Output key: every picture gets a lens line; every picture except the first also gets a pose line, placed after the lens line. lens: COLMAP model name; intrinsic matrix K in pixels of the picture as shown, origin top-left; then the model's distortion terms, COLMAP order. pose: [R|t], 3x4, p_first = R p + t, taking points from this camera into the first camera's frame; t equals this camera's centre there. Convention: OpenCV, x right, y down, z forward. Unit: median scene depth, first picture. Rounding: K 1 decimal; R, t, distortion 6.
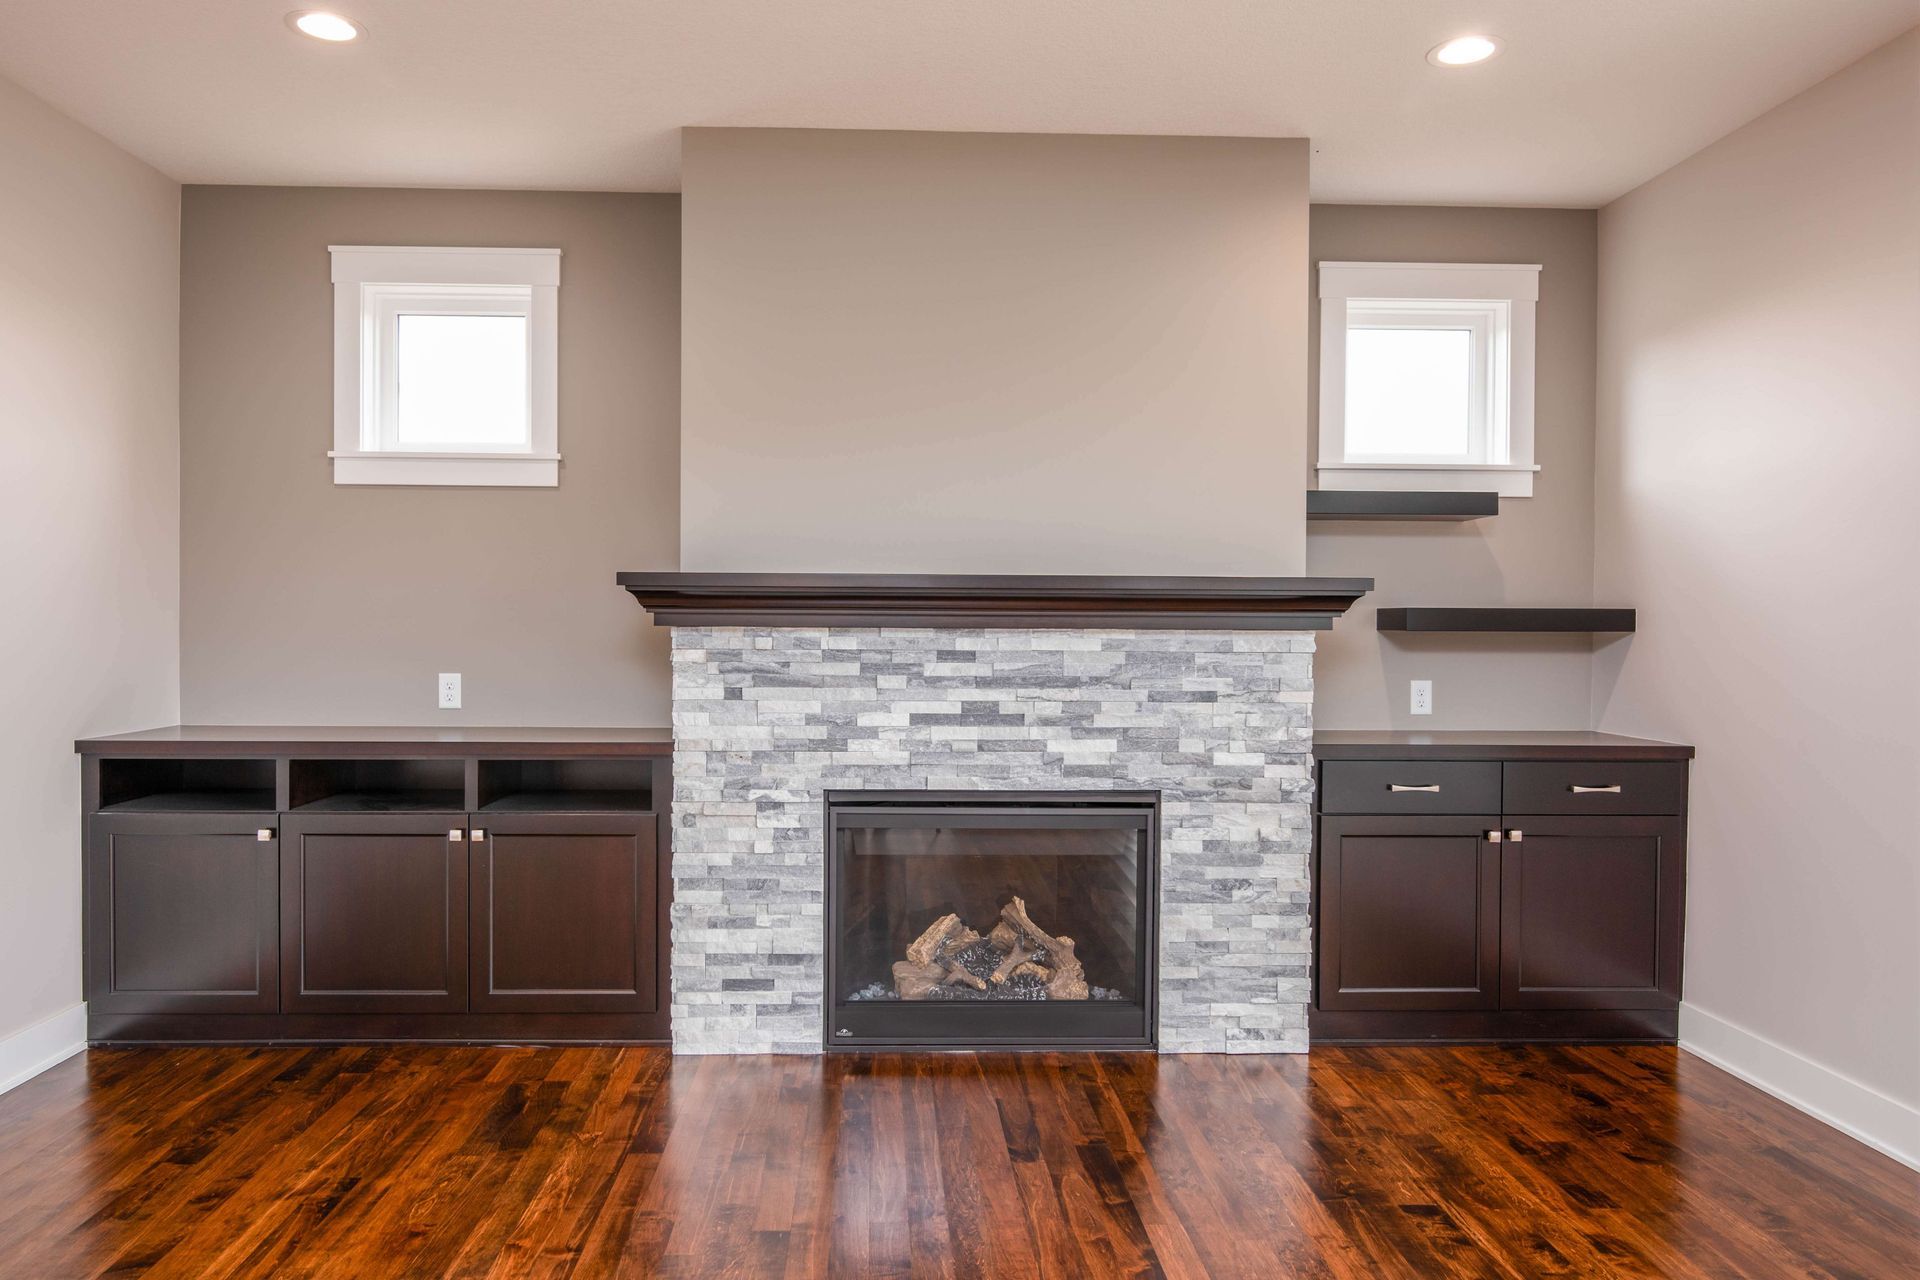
lens RADIAL K [[1323.4, 0, 926.4], [0, 1323.4, 638.5], [0, 0, 1]] dist [0.002542, 0.000266]
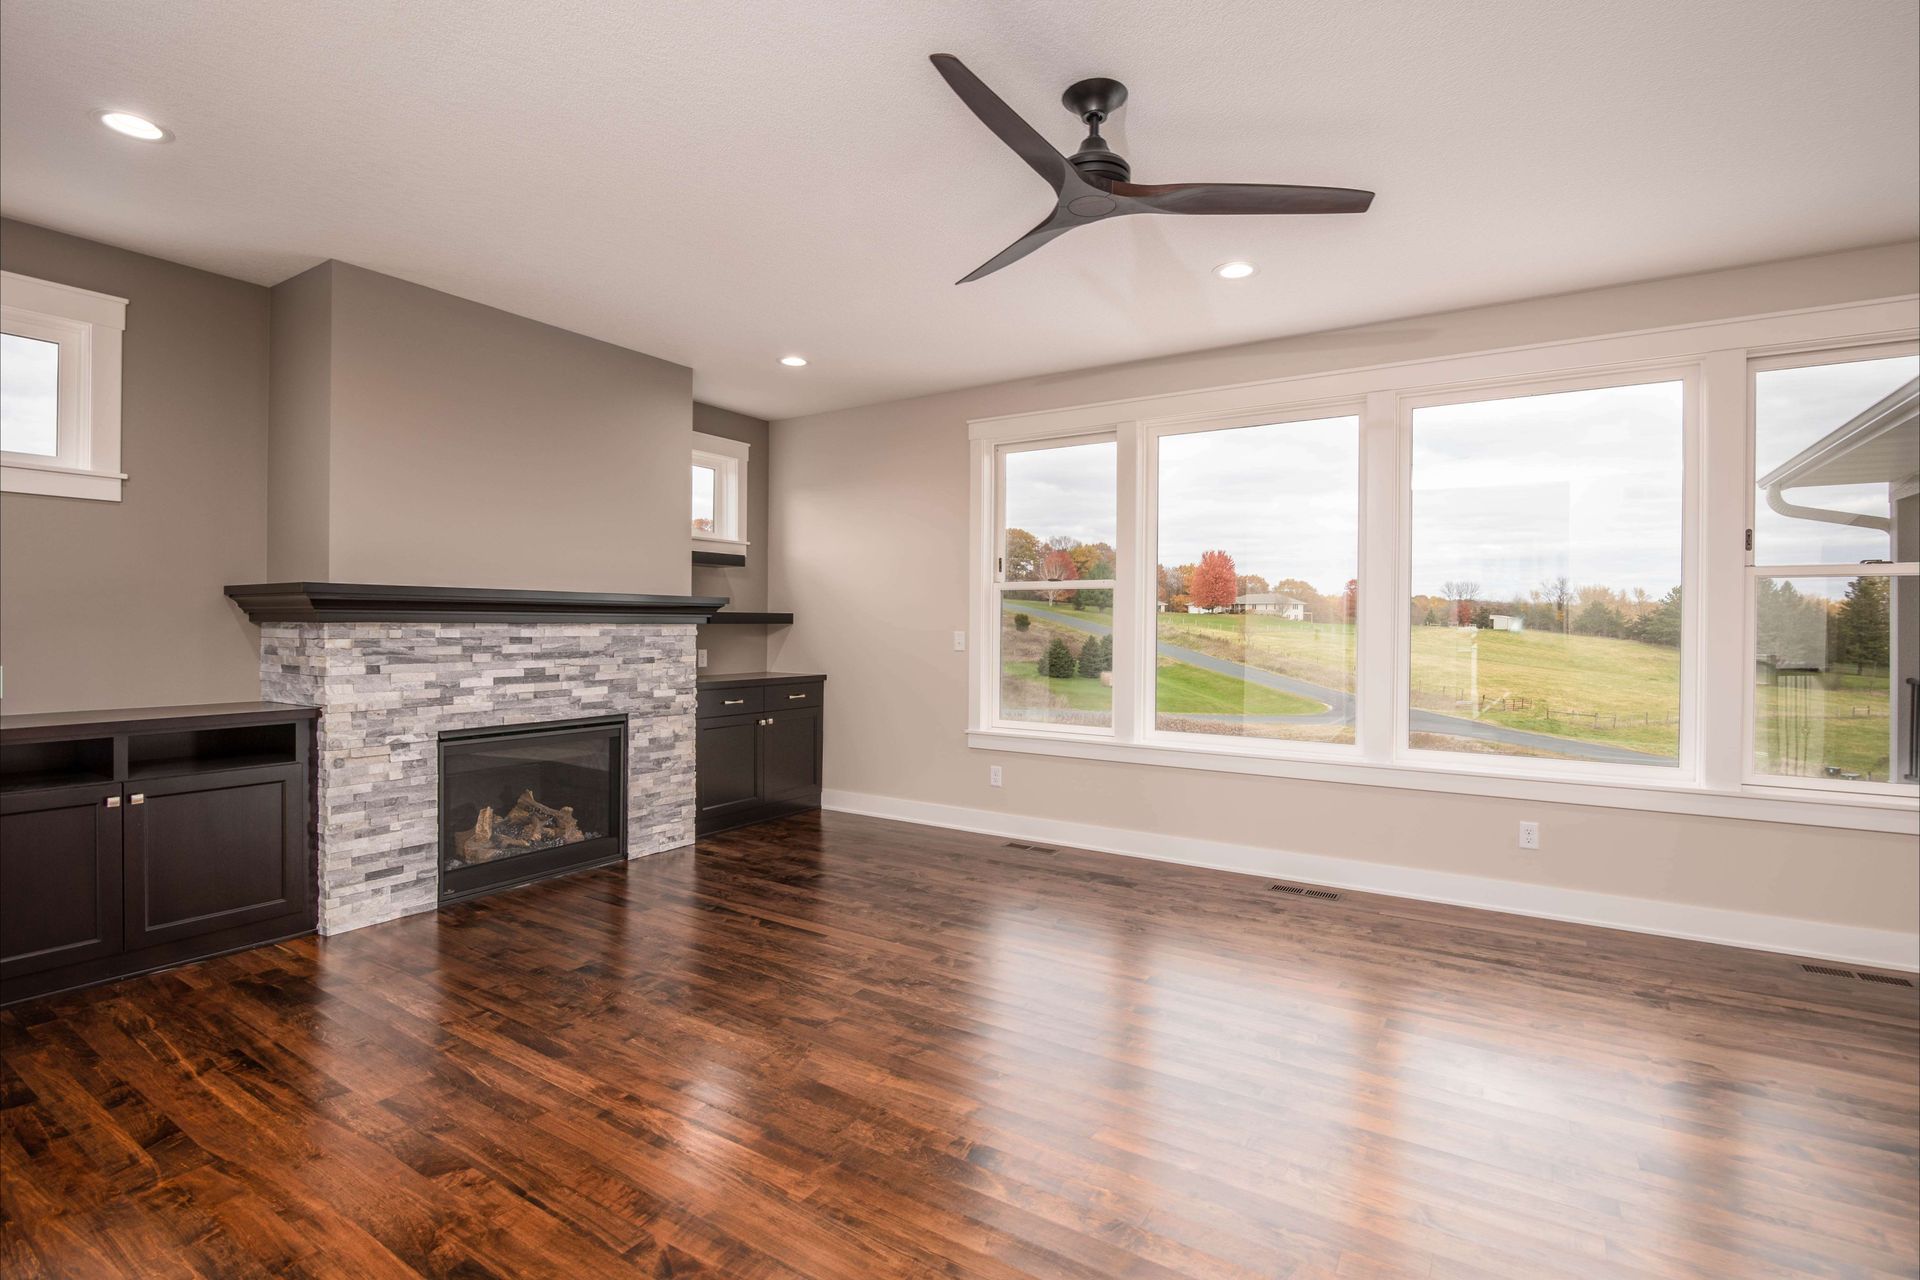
lens RADIAL K [[927.3, 0, 969.3], [0, 927.3, 618.6], [0, 0, 1]] dist [0.001725, -0.000441]
pose [[0.551921, 0.001704, 0.833894, -0.619063], [0.007461, 0.999948, -0.006981, -0.001475], [-0.833863, 0.010074, 0.551880, -0.081133]]
